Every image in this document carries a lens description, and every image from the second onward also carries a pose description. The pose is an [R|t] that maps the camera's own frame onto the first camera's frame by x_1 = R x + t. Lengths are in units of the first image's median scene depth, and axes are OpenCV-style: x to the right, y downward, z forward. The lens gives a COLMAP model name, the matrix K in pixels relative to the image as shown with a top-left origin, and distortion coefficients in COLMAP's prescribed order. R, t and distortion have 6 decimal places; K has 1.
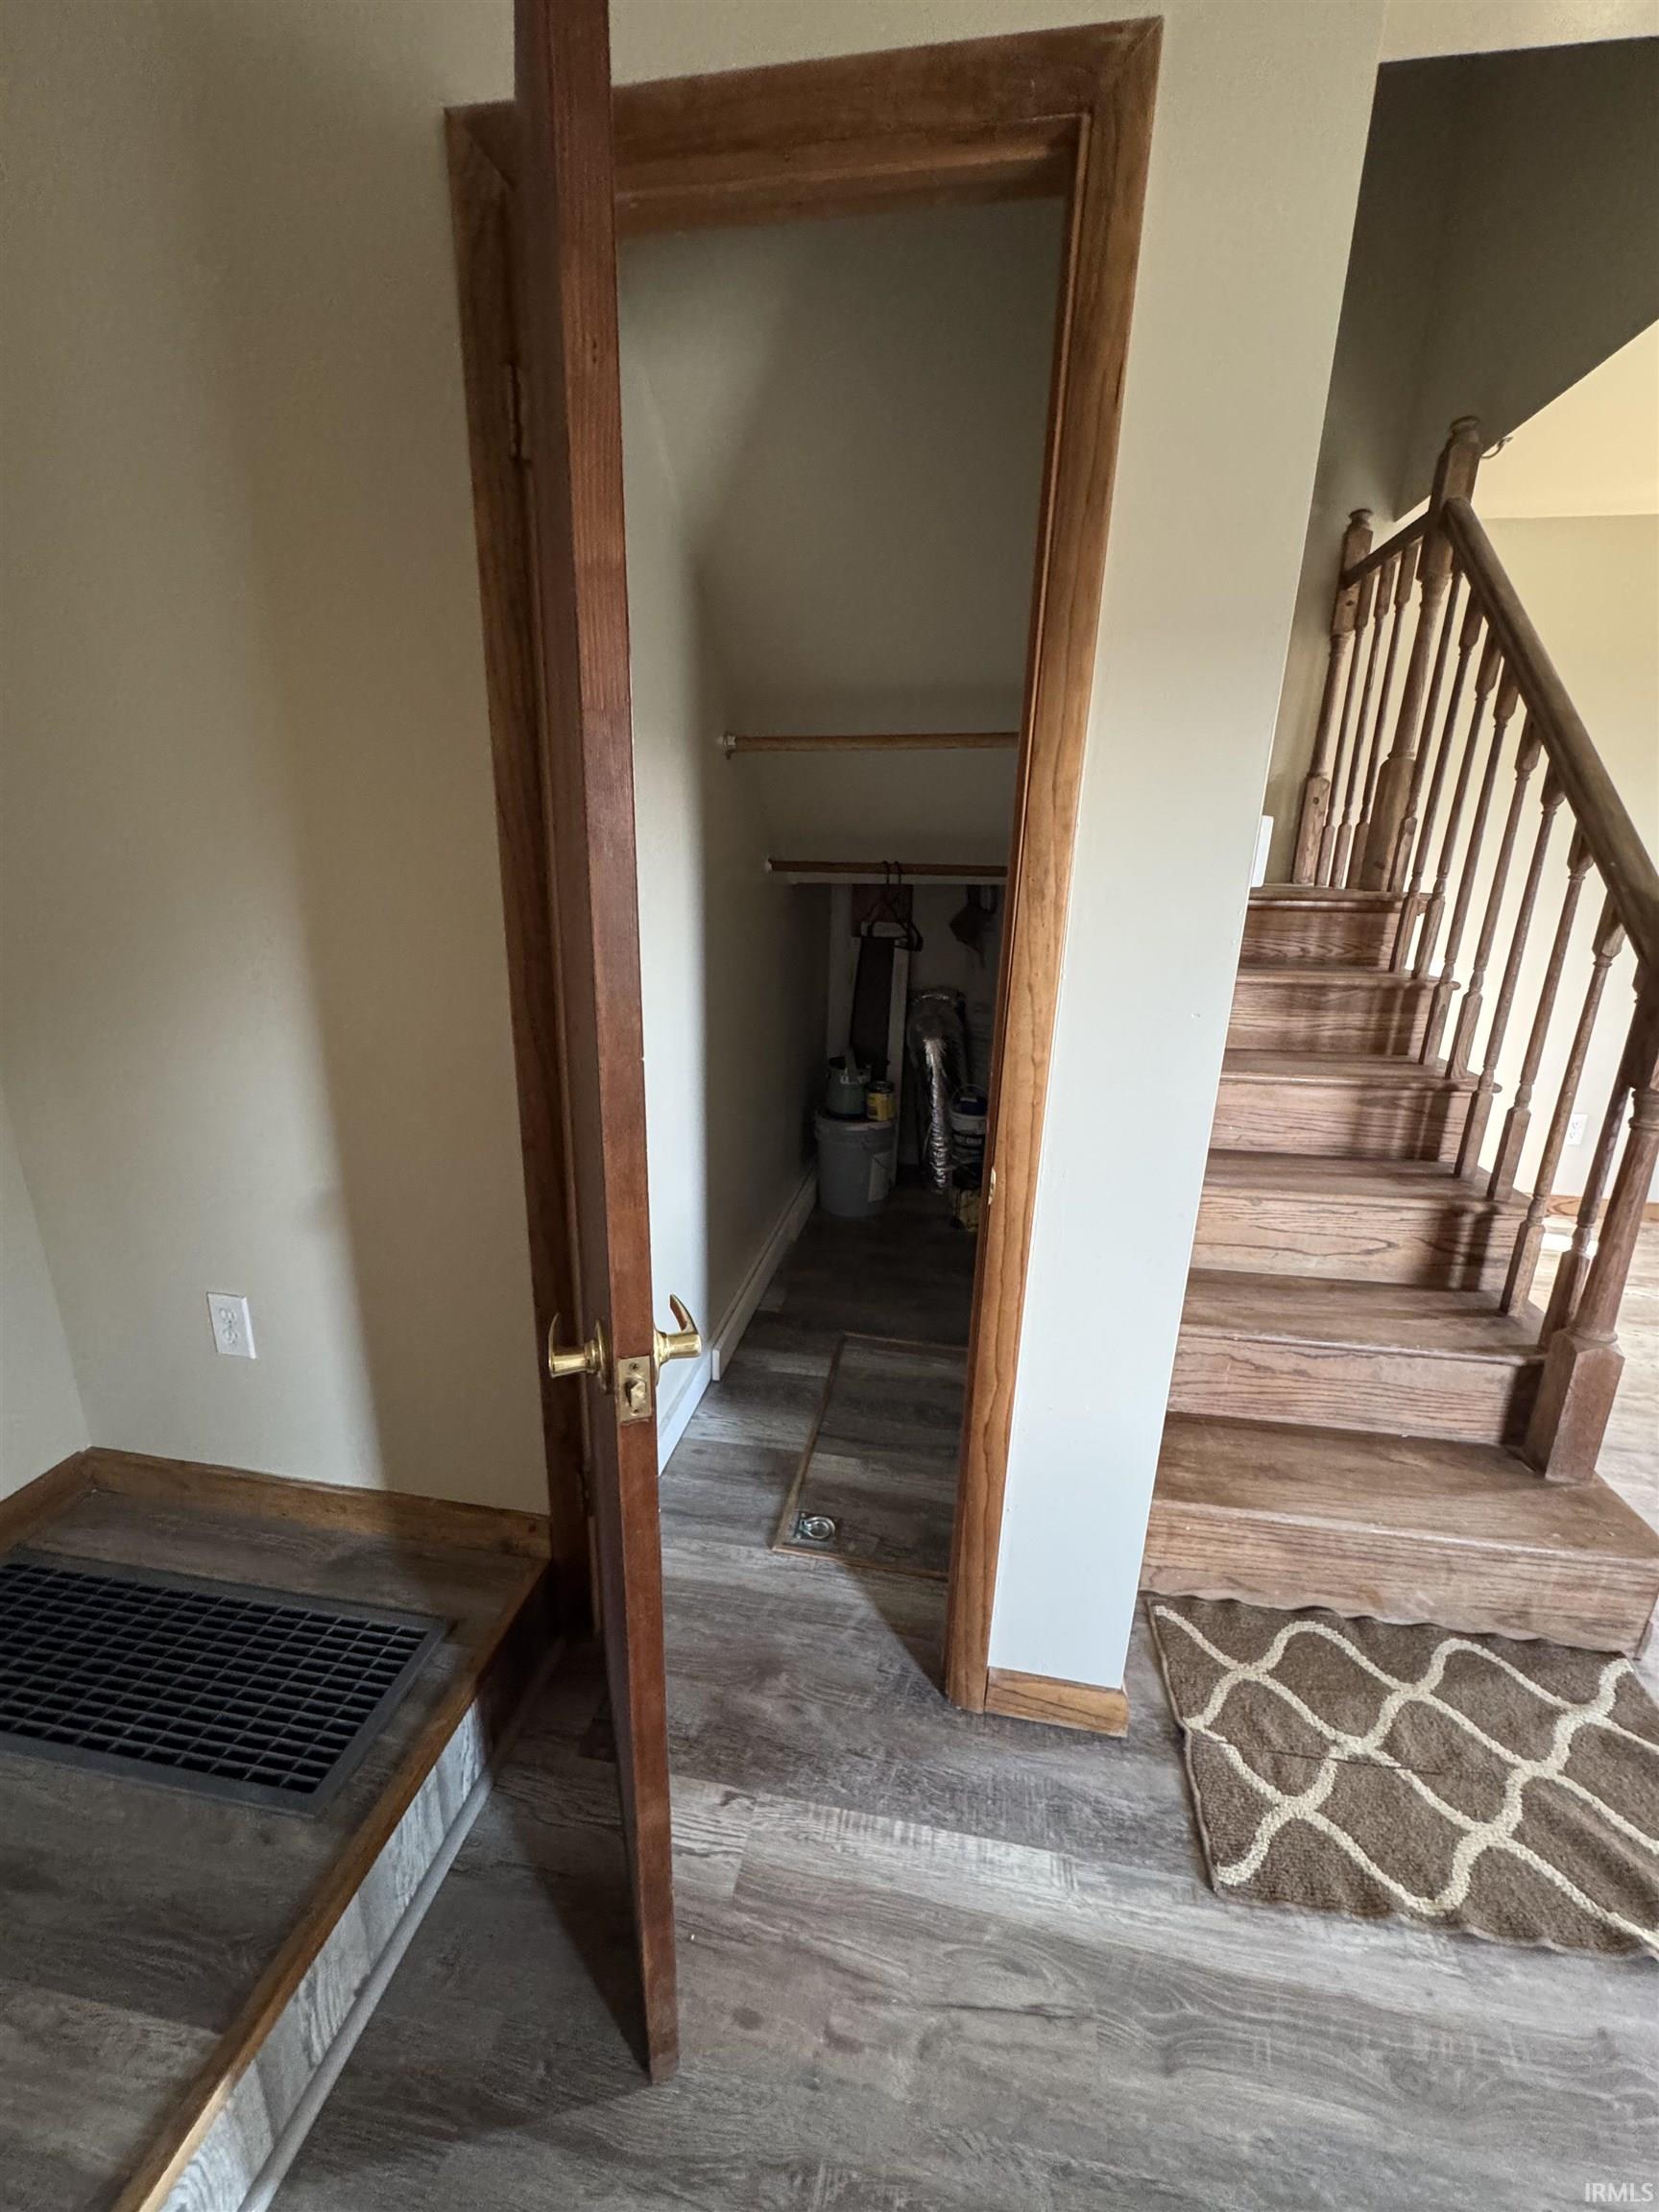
lens RADIAL K [[879.0, 0, 841.3], [0, 879.0, 1105.8], [0, 0, 1]] dist [-0.002043, -0.000115]
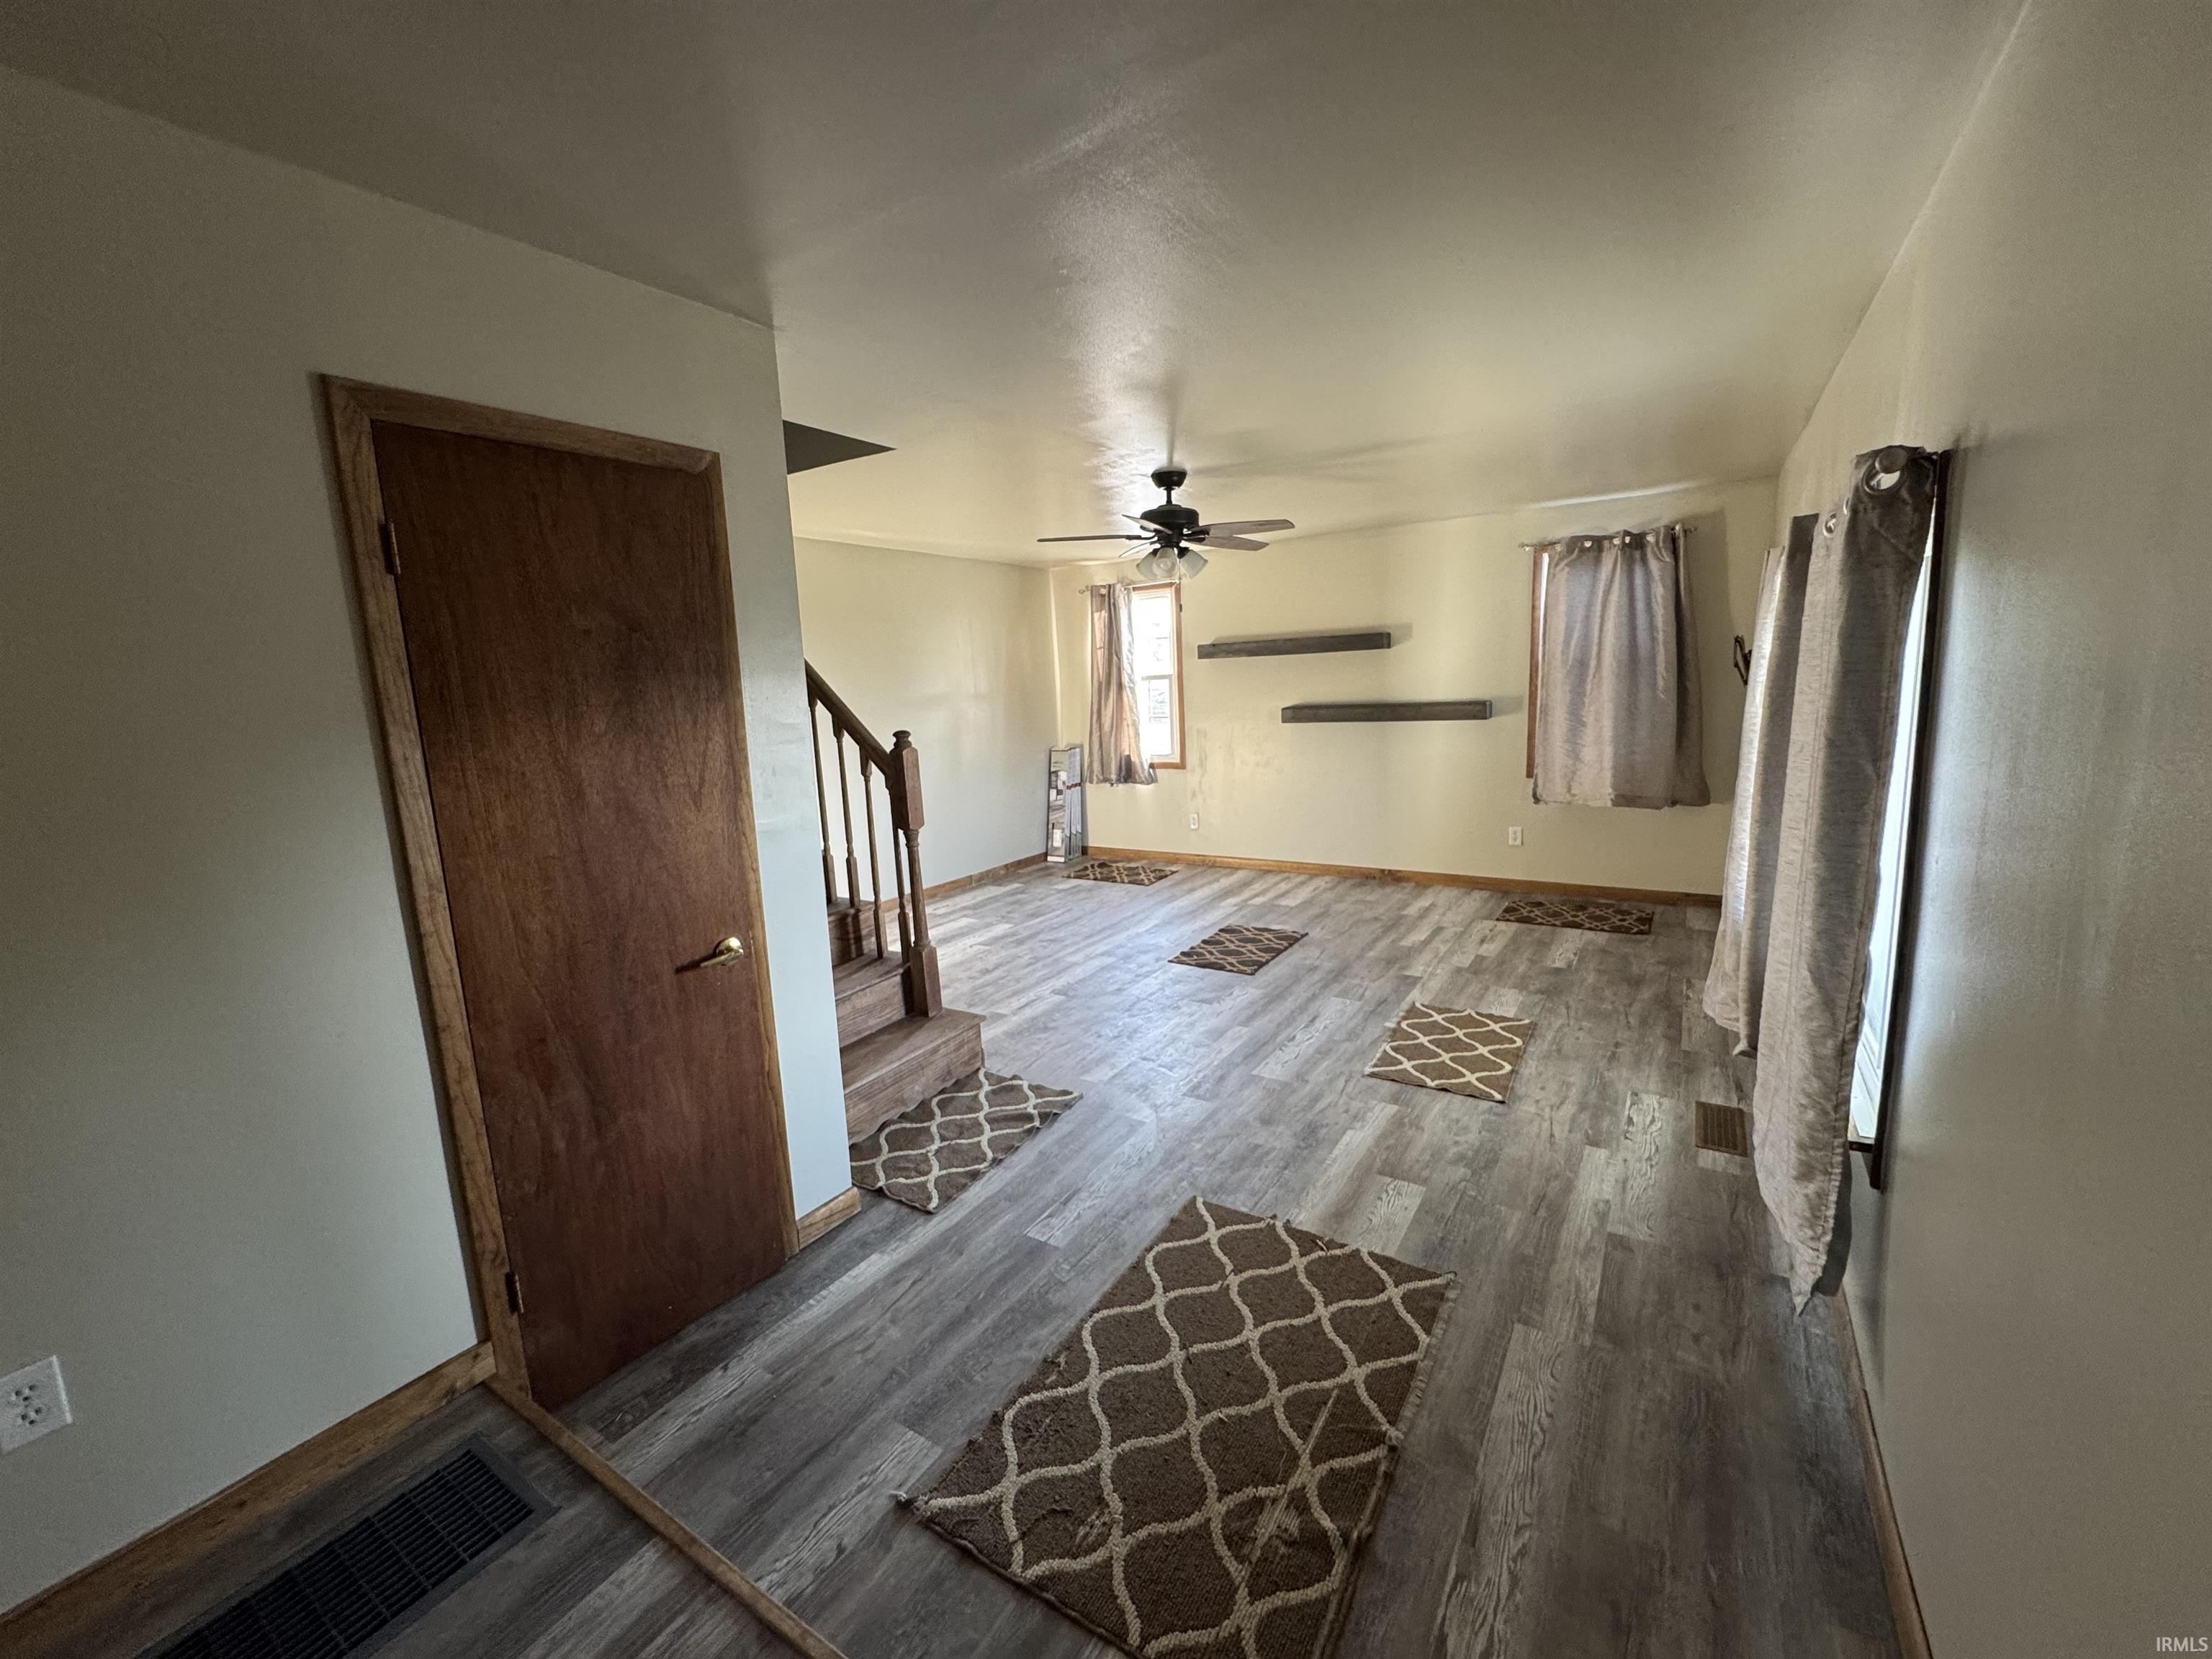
lens RADIAL K [[879.0, 0, 1110.9], [0, 879.0, 820.2], [0, 0, 1]] dist [-0.002043, -0.000115]
pose [[0.390609, -0.186015, 0.901567, -0.993658], [0.307228, 0.949561, 0.062810, -0.024900], [-0.867776, 0.252452, 0.428056, -0.471192]]
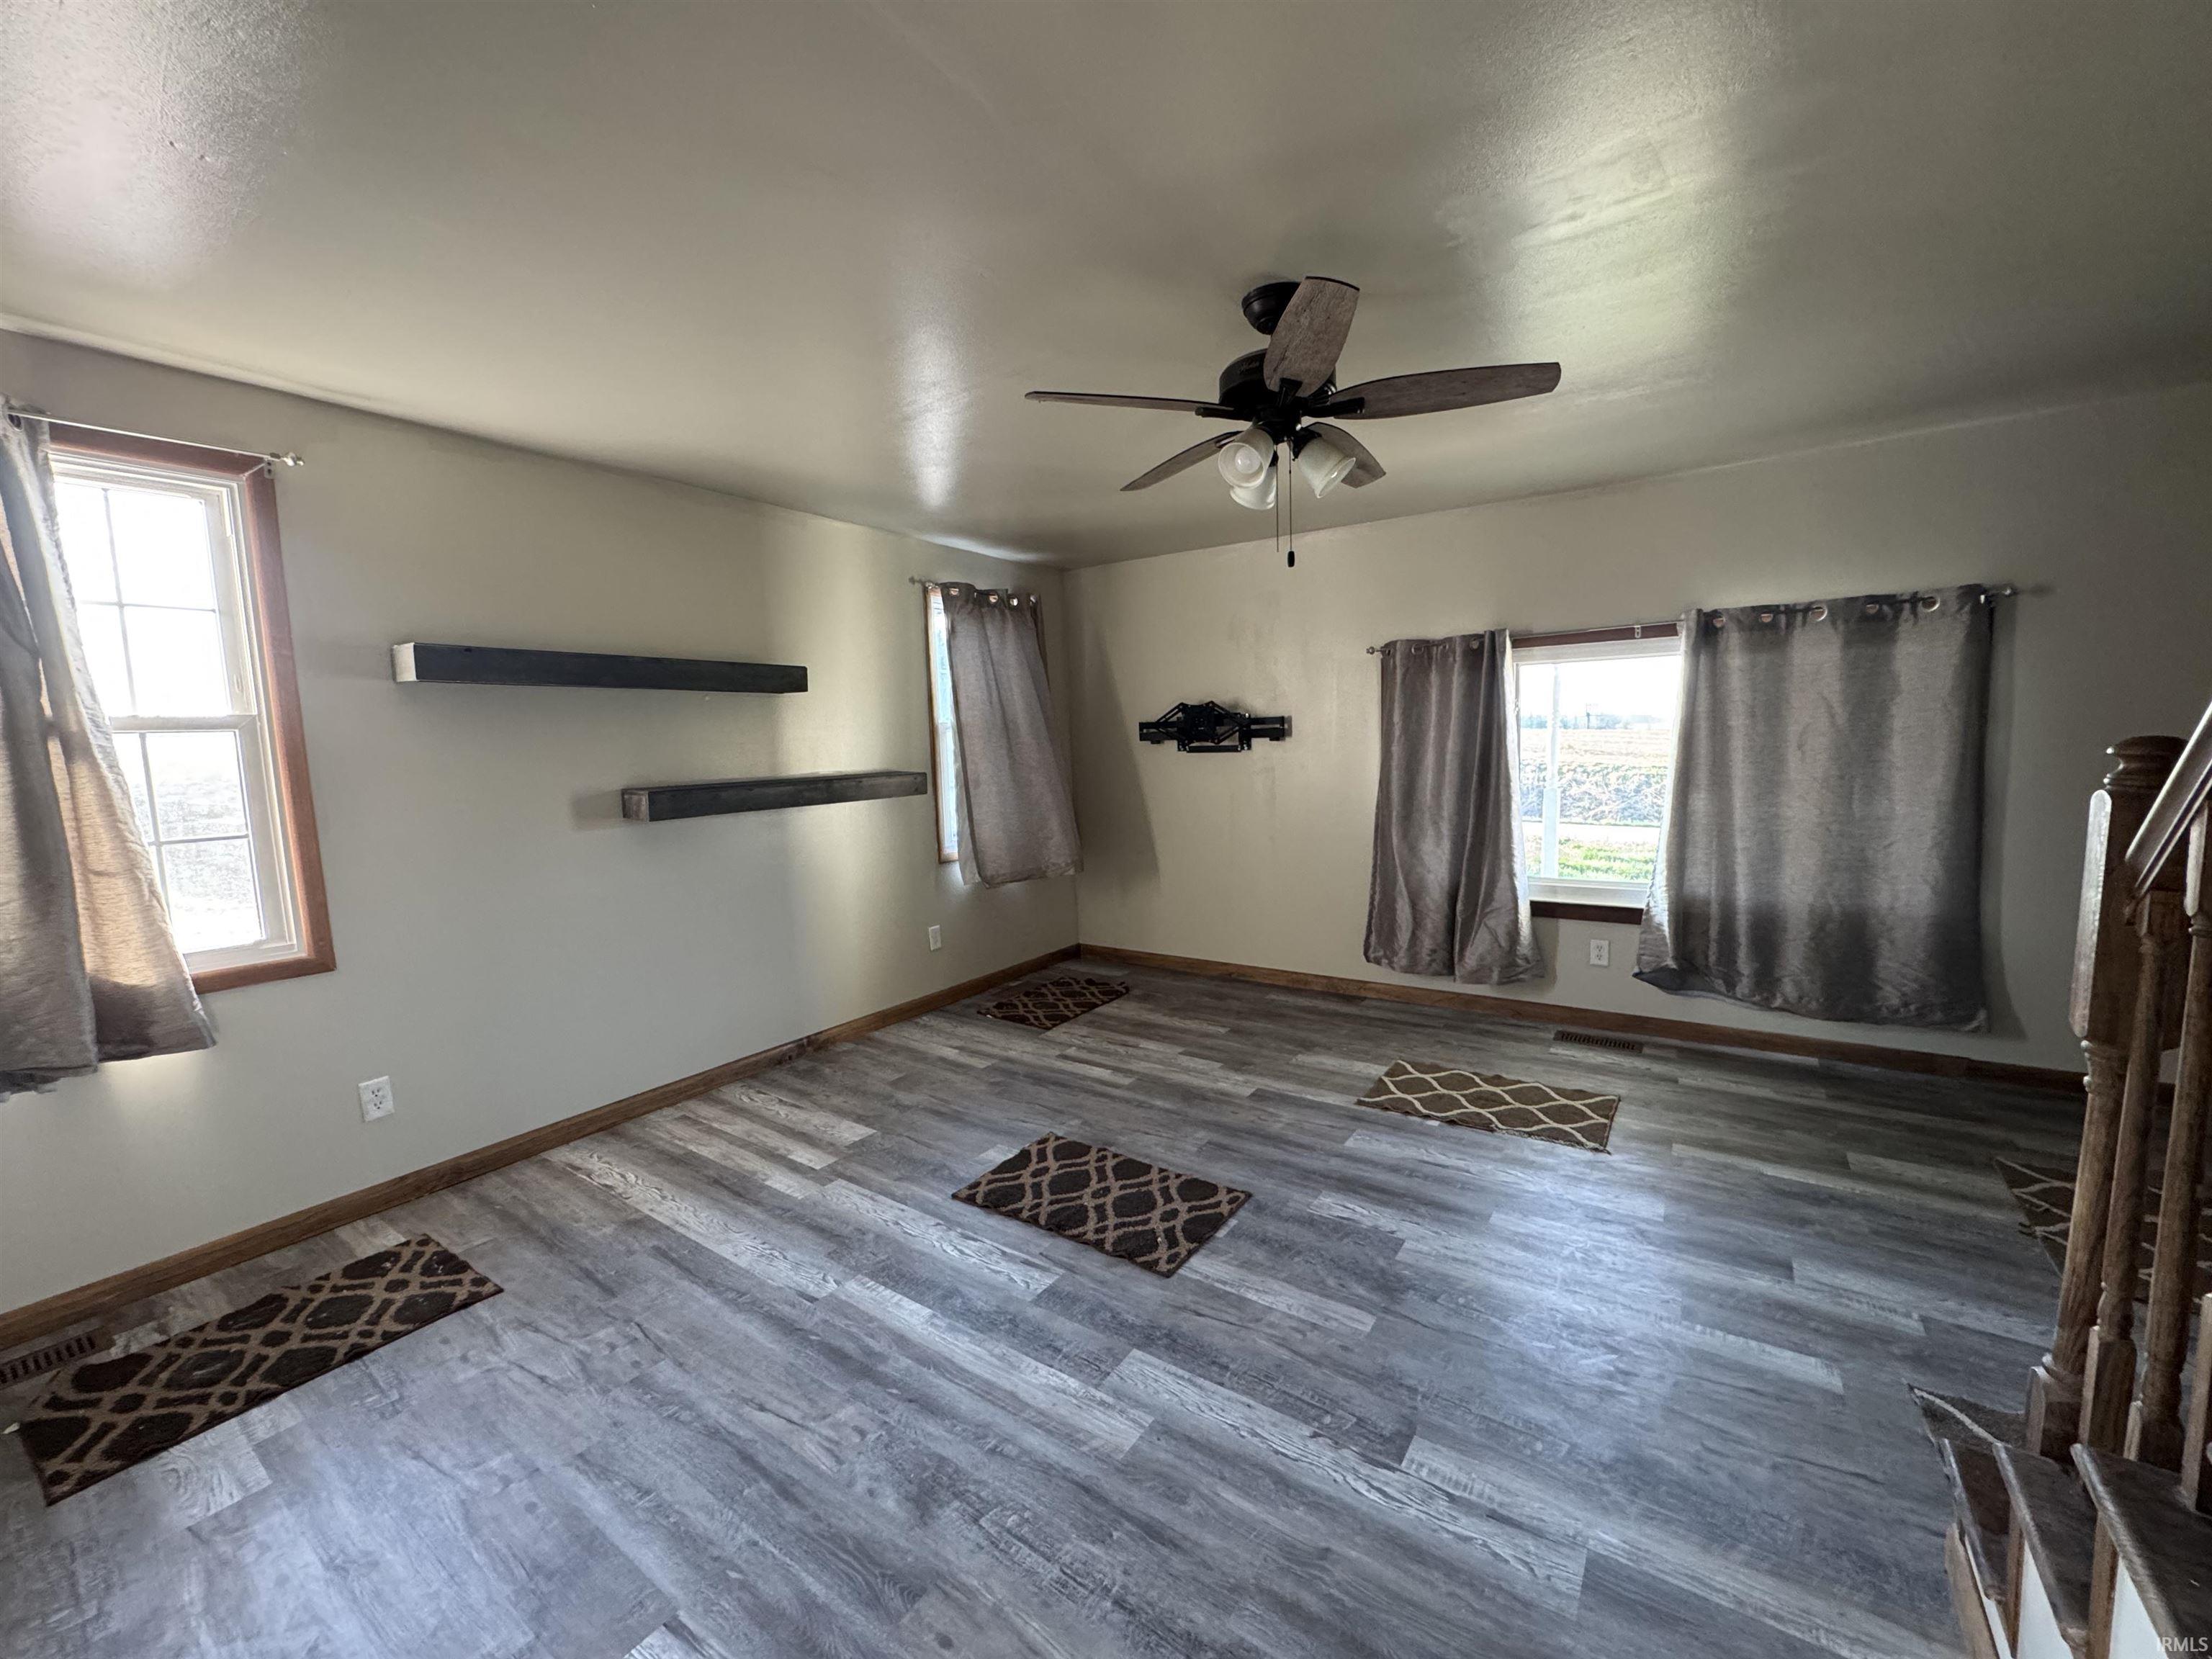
lens RADIAL K [[879.0, 0, 1115.9], [0, 879.0, 824.2], [0, 0, 1]] dist [-0.002043, -0.000115]
pose [[-0.907546, -0.038052, 0.418225, 1.485433], [0.124046, 0.927159, 0.353538, -0.597887], [-0.401214, 0.372731, -0.836719, 2.020432]]
